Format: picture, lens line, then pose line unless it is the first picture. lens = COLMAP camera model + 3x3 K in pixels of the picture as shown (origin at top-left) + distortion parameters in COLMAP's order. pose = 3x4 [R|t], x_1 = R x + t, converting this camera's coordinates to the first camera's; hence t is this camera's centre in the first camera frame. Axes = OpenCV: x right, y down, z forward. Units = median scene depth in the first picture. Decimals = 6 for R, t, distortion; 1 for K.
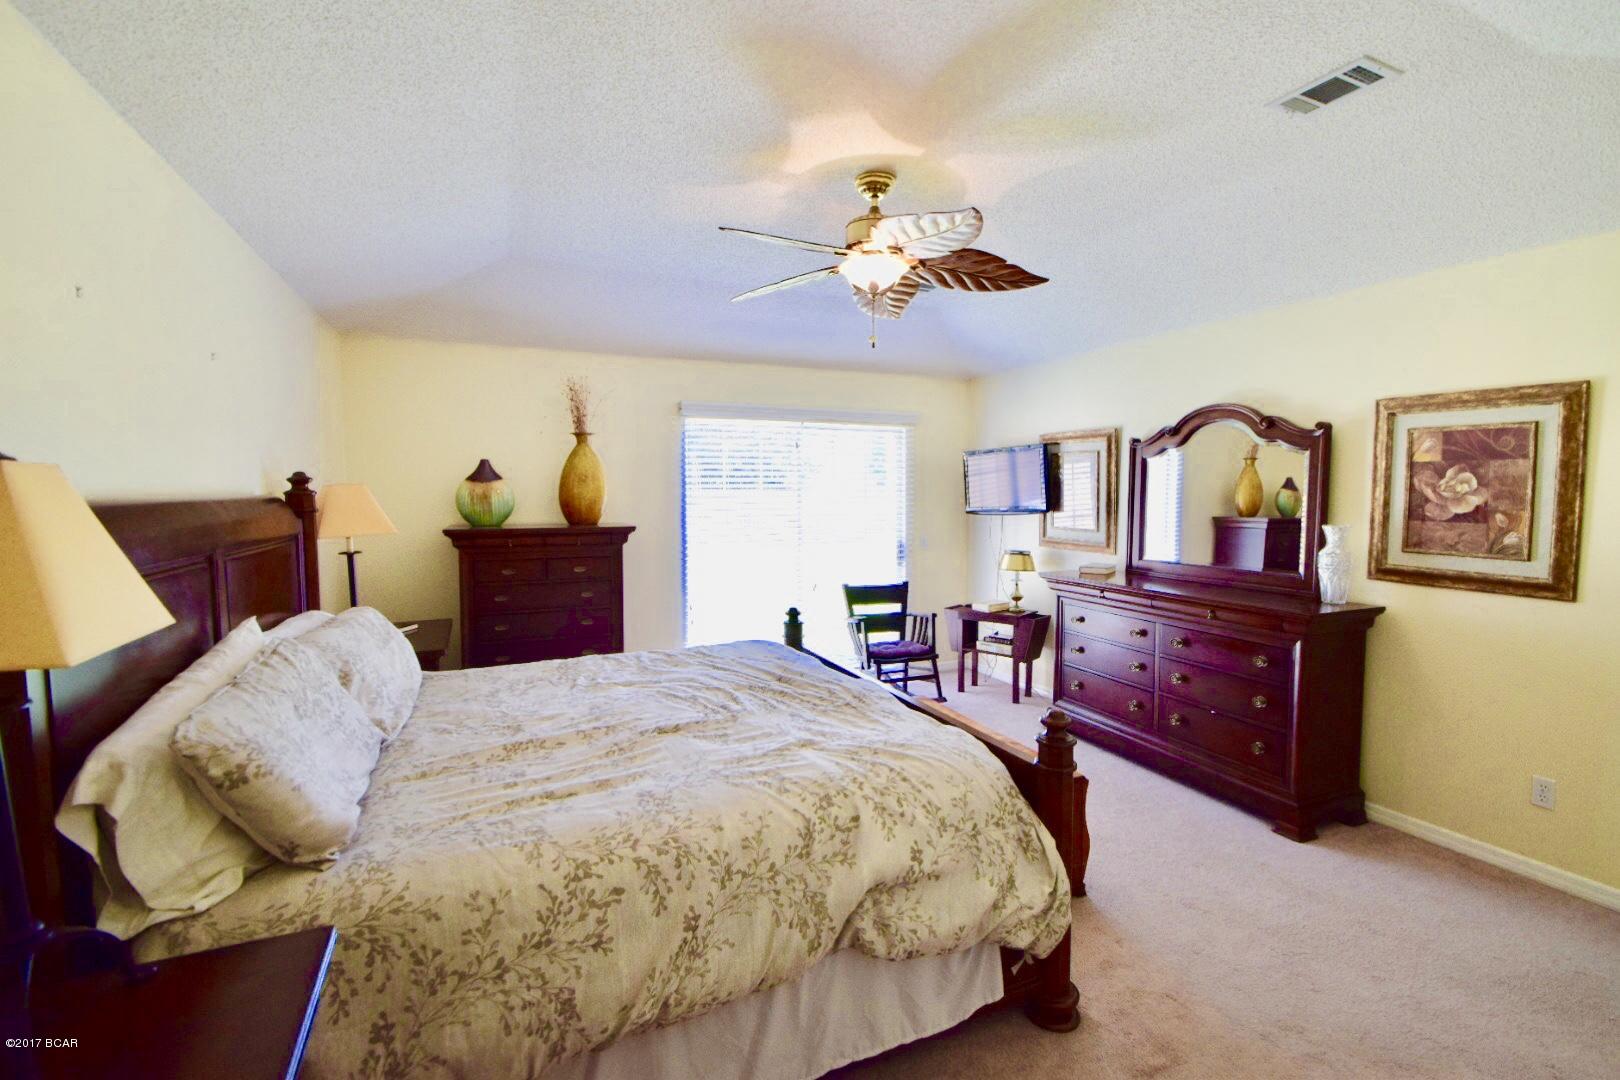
lens RADIAL K [[712.8, 0, 809.4], [0, 712.8, 534.1], [0, 0, 1]] dist [0.019503, -0.021521]
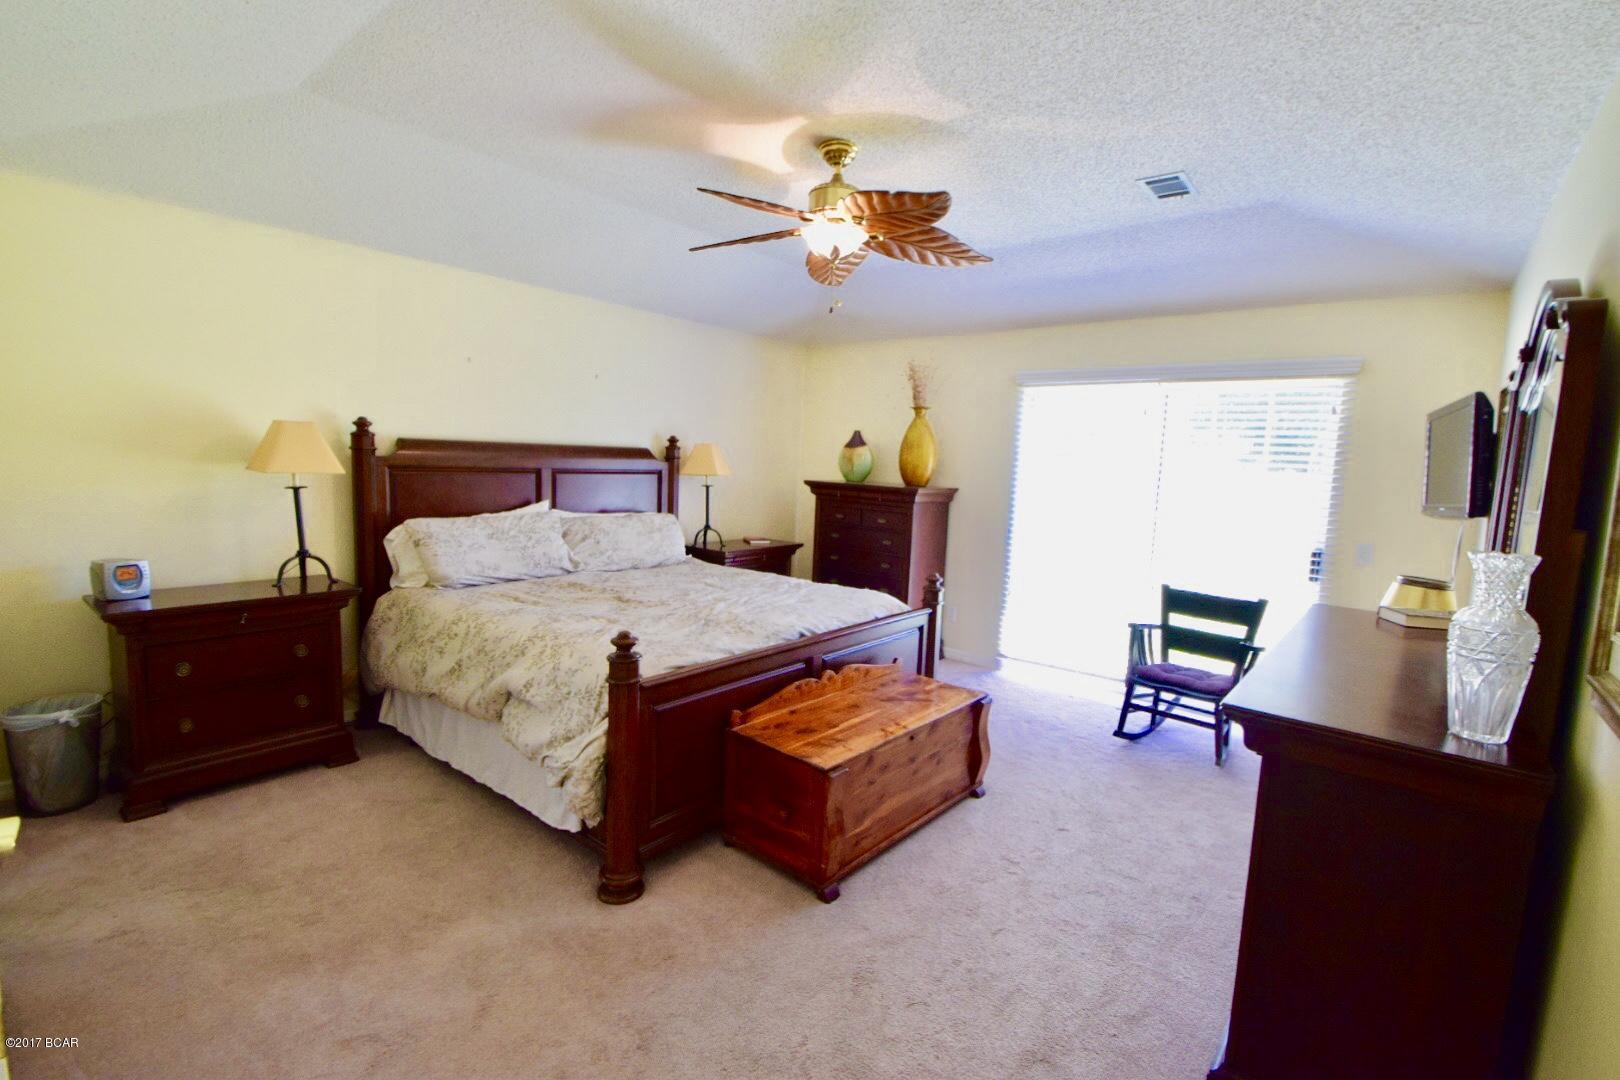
lens RADIAL K [[709.0, 0, 812.0], [0, 709.0, 537.7], [0, 0, 1]] dist [-0.001411, -0.000743]
pose [[0.455900, 0.122061, -0.881622, 0.681209], [-0.097769, 0.991425, 0.086705, -0.014859], [0.884645, 0.046666, 0.463924, 0.339016]]
